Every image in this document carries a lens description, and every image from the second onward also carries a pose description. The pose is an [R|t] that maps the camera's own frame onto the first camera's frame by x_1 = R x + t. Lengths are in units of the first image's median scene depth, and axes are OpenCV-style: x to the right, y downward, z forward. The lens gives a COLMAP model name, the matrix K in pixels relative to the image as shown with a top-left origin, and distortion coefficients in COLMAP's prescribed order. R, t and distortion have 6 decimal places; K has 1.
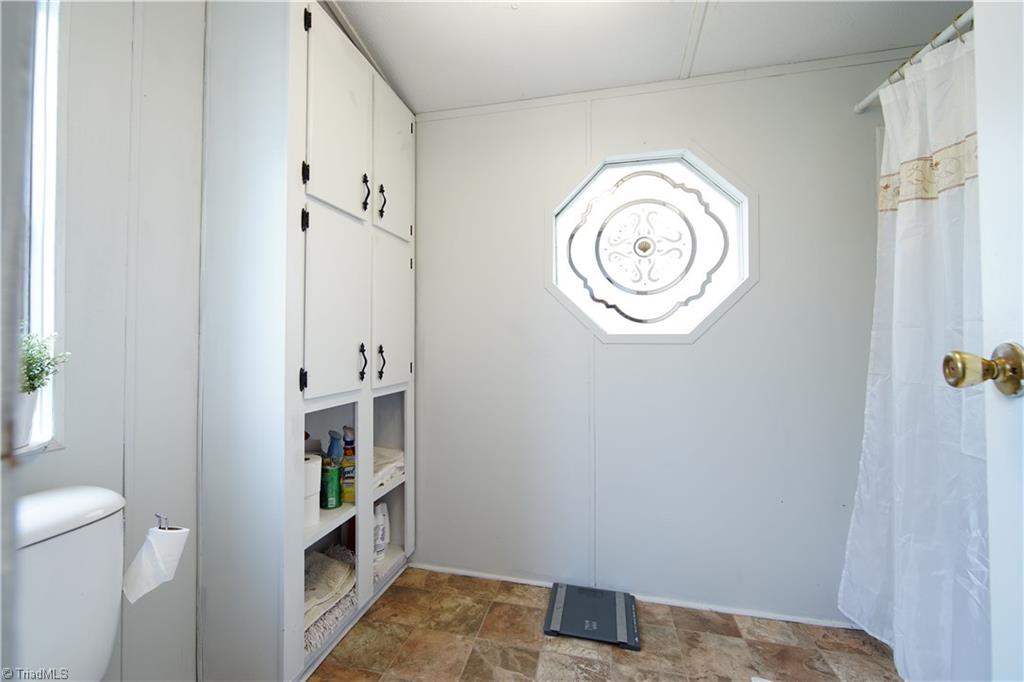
lens RADIAL K [[409.0, 0, 509.6], [0, 409.0, 338.2], [0, 0, 1]] dist [-0.003649, -0.000636]
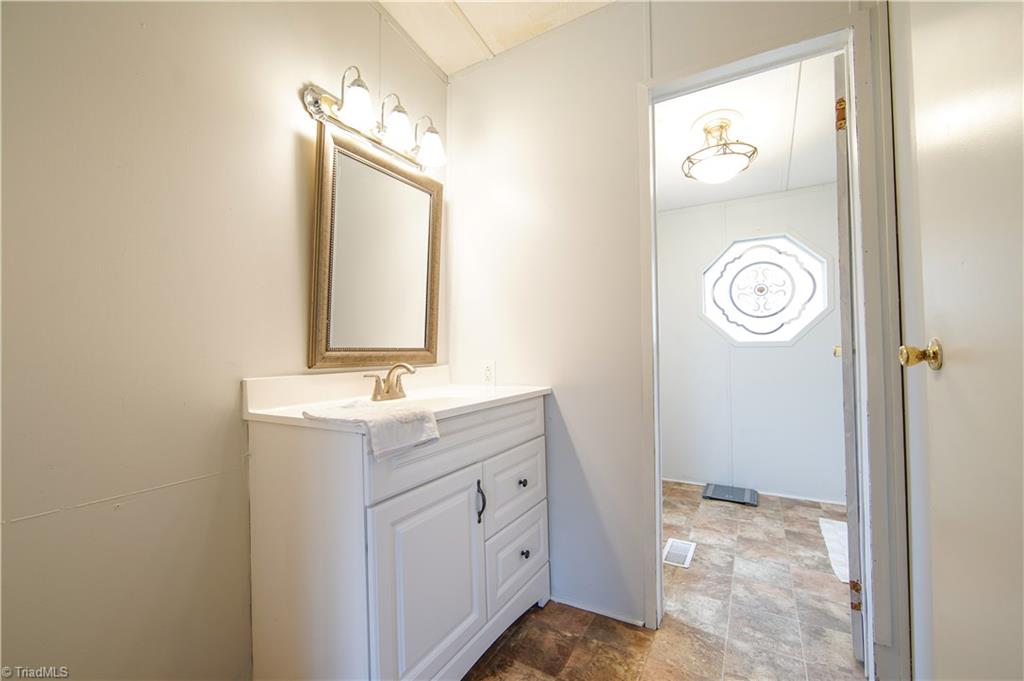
lens RADIAL K [[414.2, 0, 519.1], [0, 414.2, 340.9], [0, 0, 1]] dist [-0.009530, 0.000744]
pose [[0.956098, -0.016998, -0.292553, -0.135038], [0.013760, 0.999819, -0.013123, -0.002540], [0.292723, 0.008521, 0.956159, -0.947799]]
